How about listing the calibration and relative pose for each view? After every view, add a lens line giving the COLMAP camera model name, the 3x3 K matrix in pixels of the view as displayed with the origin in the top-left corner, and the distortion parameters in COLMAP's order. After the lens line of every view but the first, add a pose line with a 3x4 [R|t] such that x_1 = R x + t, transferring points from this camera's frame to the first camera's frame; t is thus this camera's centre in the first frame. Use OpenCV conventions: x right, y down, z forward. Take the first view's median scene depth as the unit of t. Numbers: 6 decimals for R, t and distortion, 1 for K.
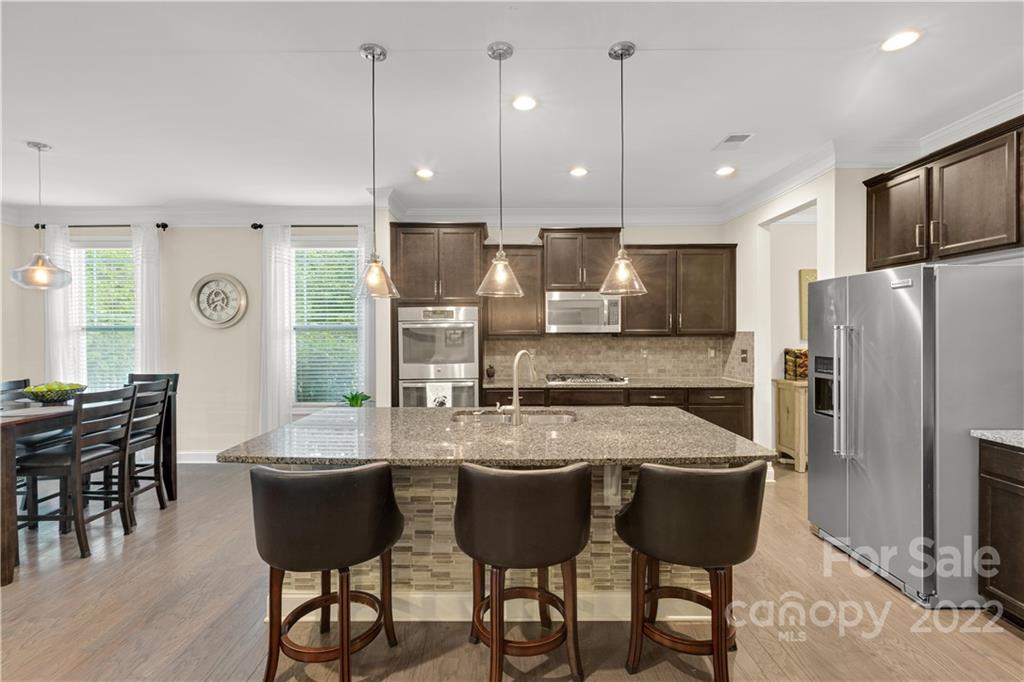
lens RADIAL K [[456.0, 0, 513.9], [0, 456.0, 334.9], [0, 0, 1]] dist [0.000777, -0.000022]
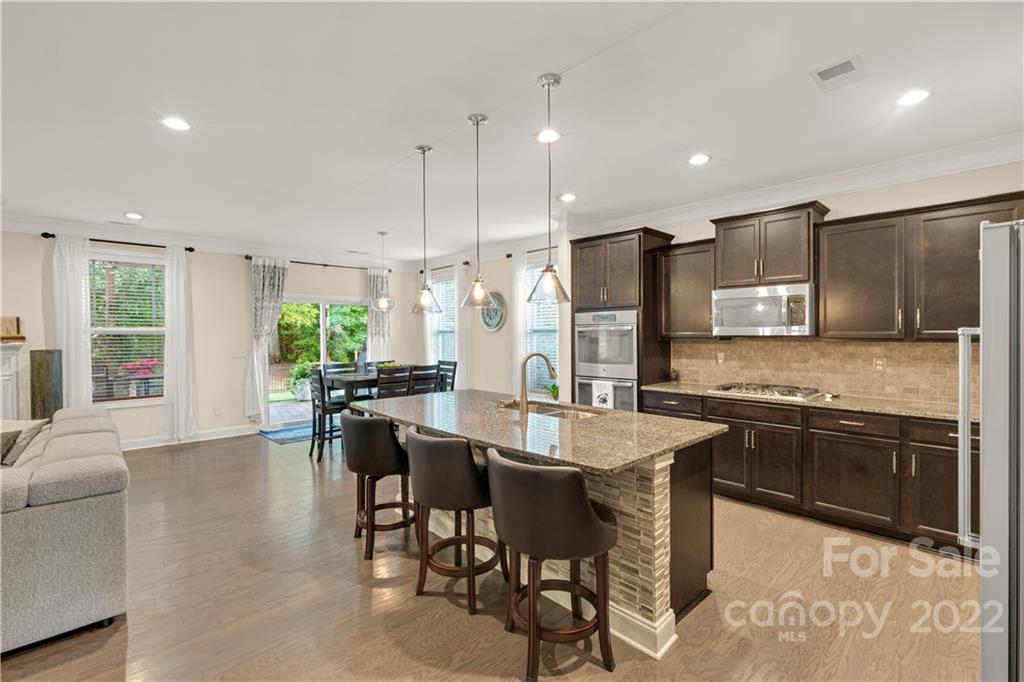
lens RADIAL K [[456.0, 0, 513.9], [0, 456.0, 334.9], [0, 0, 1]] dist [0.000777, -0.000022]
pose [[0.683117, 0.002544, -0.730304, 0.455071], [-0.003157, 0.999995, 0.000530, -0.004857], [0.730302, 0.001943, 0.683122, 0.089872]]
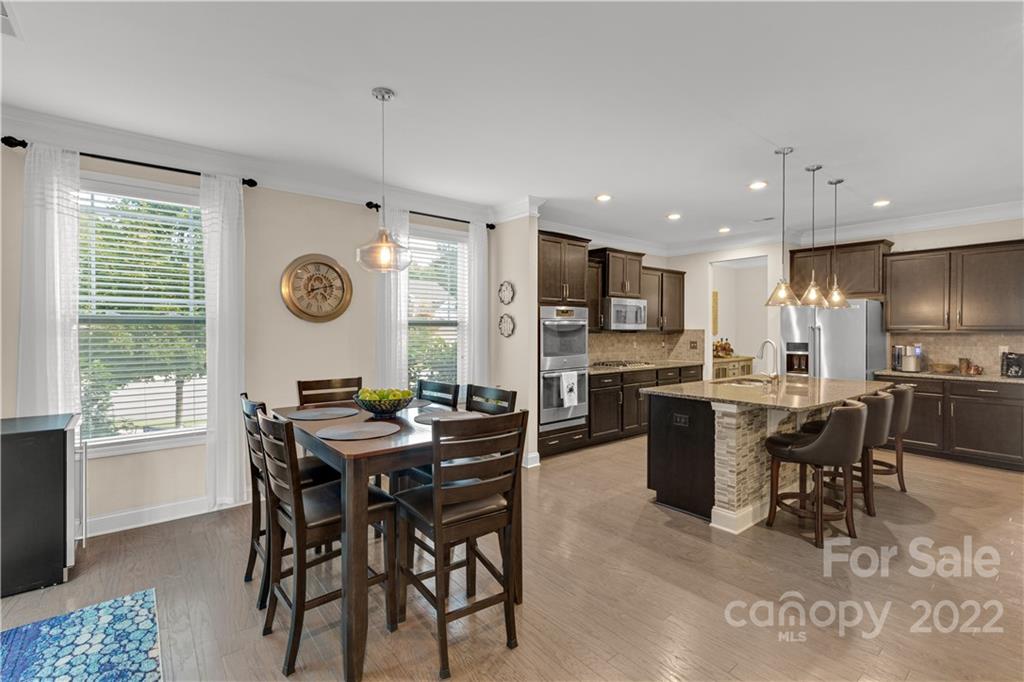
lens RADIAL K [[456.0, 0, 513.9], [0, 456.0, 334.9], [0, 0, 1]] dist [0.000777, -0.000022]
pose [[0.784456, -0.002928, 0.620178, -0.929952], [-0.000072, 0.999988, 0.004811, 0.004161], [-0.620185, -0.003819, 0.784447, 0.157542]]
